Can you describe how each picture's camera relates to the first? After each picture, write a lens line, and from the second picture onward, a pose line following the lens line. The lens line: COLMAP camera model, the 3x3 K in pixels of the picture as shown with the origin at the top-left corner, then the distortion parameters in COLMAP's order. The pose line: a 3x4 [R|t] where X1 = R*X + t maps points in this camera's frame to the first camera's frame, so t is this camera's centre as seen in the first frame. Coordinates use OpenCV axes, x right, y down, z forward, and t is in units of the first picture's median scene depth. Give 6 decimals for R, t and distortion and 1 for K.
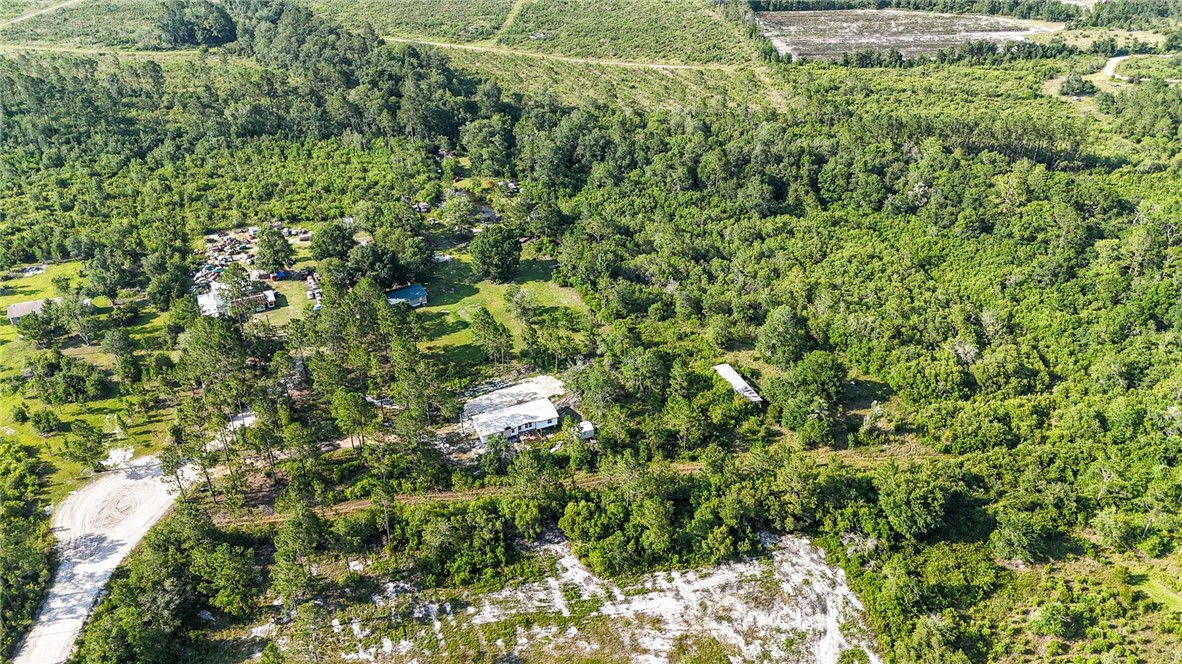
lens RADIAL K [[860.3, 0, 591.0], [0, 860.3, 332.0], [0, 0, 1]] dist [0.062497, -0.053525]
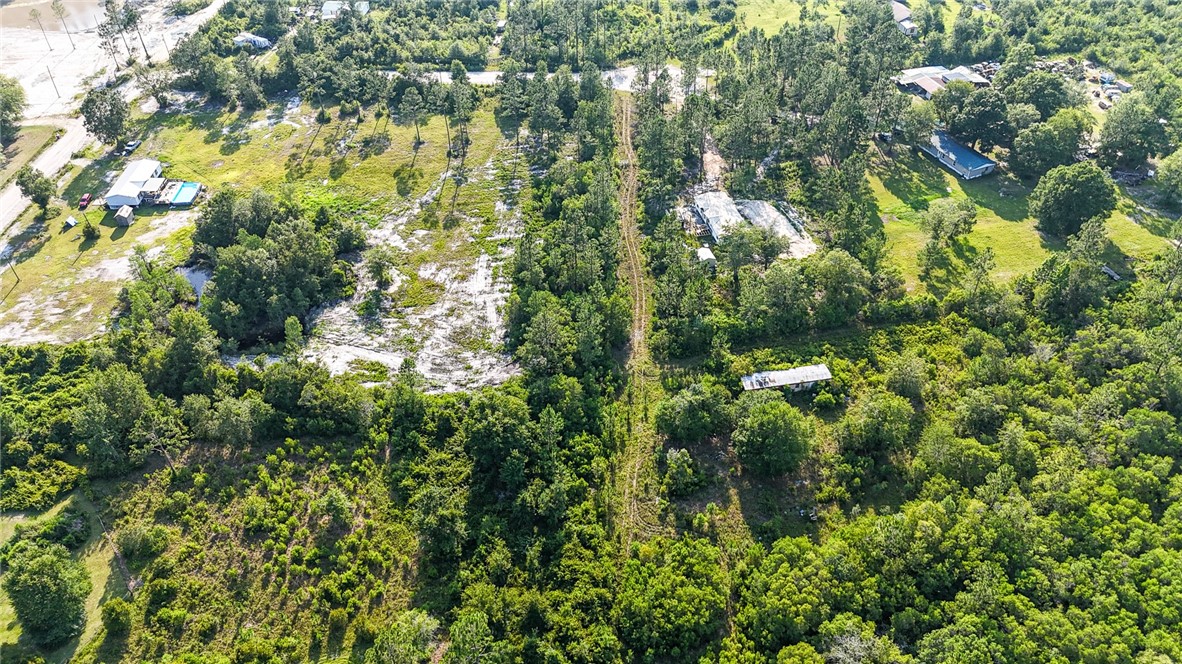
lens RADIAL K [[886.4, 0, 591.0], [0, 886.4, 332.0], [0, 0, 1]] dist [0.071989, -0.105221]
pose [[-0.162803, 0.630186, -0.759184, 0.539261], [-0.516313, 0.601274, 0.609828, -0.249592], [0.840783, 0.491259, 0.227485, 0.458144]]
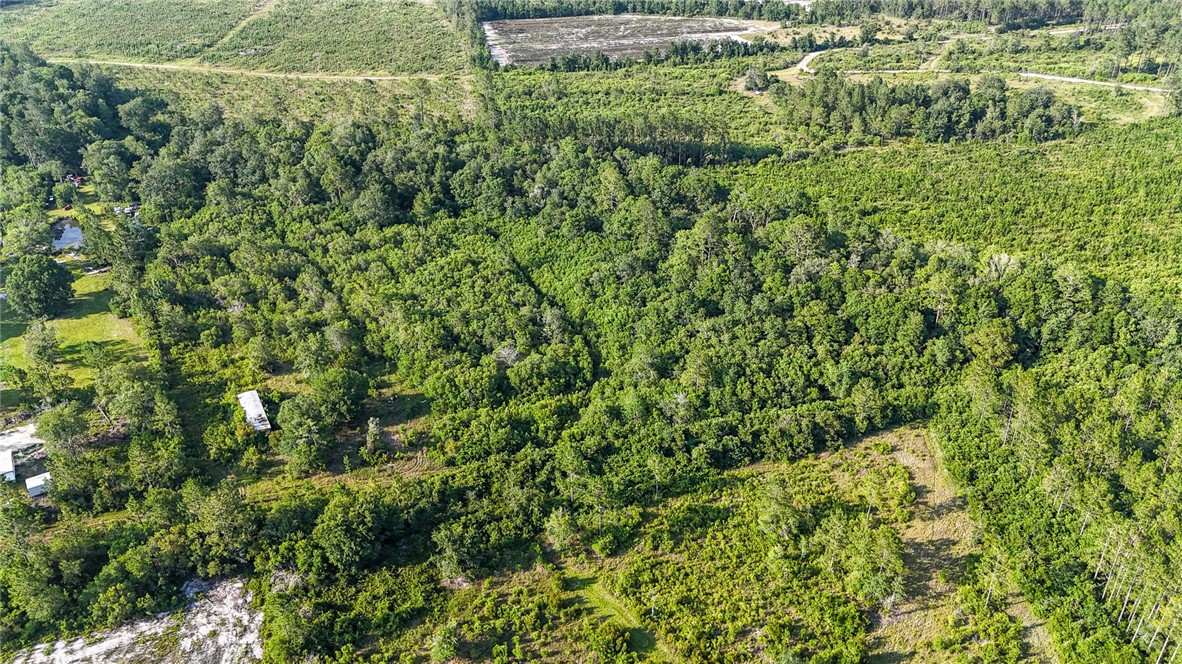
lens RADIAL K [[860.3, 0, 591.0], [0, 860.3, 332.0], [0, 0, 1]] dist [0.062497, -0.053525]
pose [[0.989694, -0.080412, 0.118491, 0.294141], [0.082591, 0.996491, -0.013586, 0.012570], [-0.116983, 0.023232, 0.992862, 0.030460]]
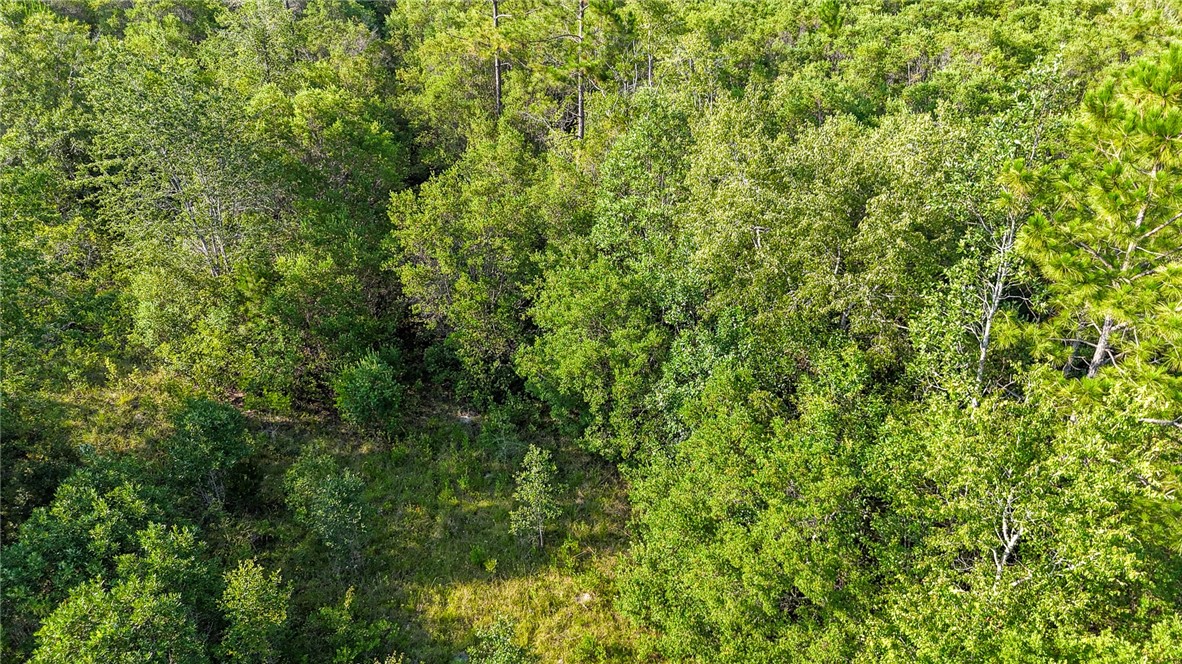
lens RADIAL K [[886.4, 0, 591.0], [0, 886.4, 332.0], [0, 0, 1]] dist [0.071989, -0.105221]
pose [[0.992093, 0.057306, -0.111660, 0.223345], [-0.056153, 0.998332, 0.013446, 0.003434], [0.112244, -0.007070, 0.993656, 0.673269]]
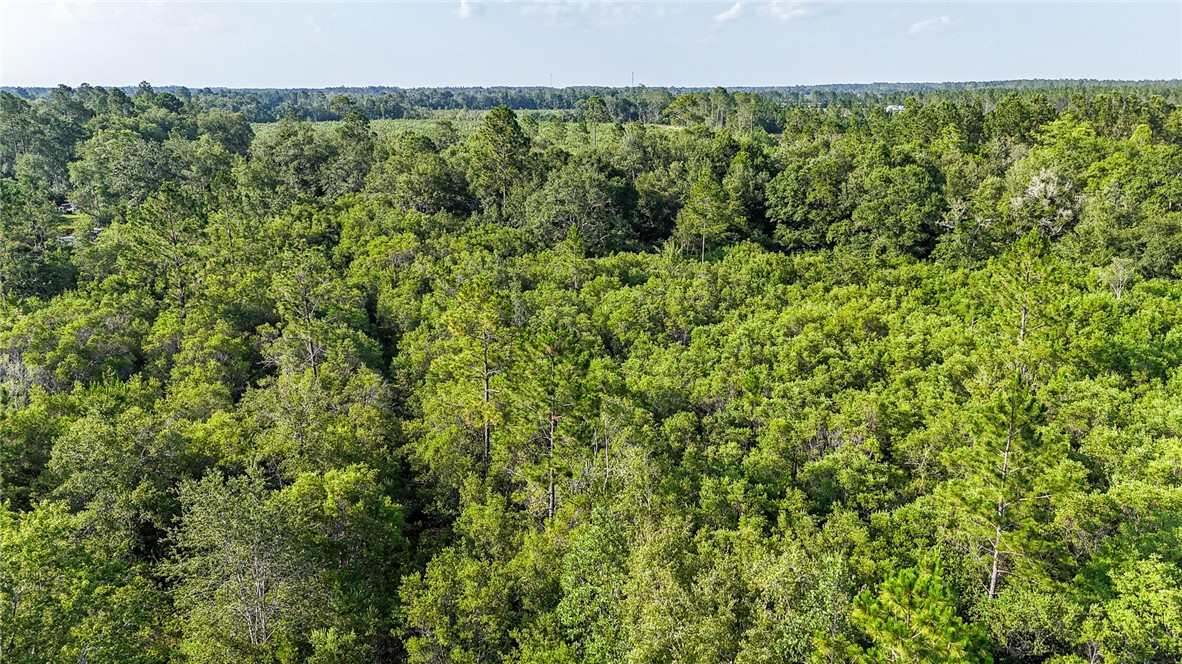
lens RADIAL K [[860.3, 0, 591.0], [0, 860.3, 332.0], [0, 0, 1]] dist [0.062497, -0.053525]
pose [[0.994834, 0.024396, -0.098543, 0.227287], [-0.050327, 0.961538, -0.270022, -0.009578], [0.088165, 0.273586, 0.957798, 0.645647]]
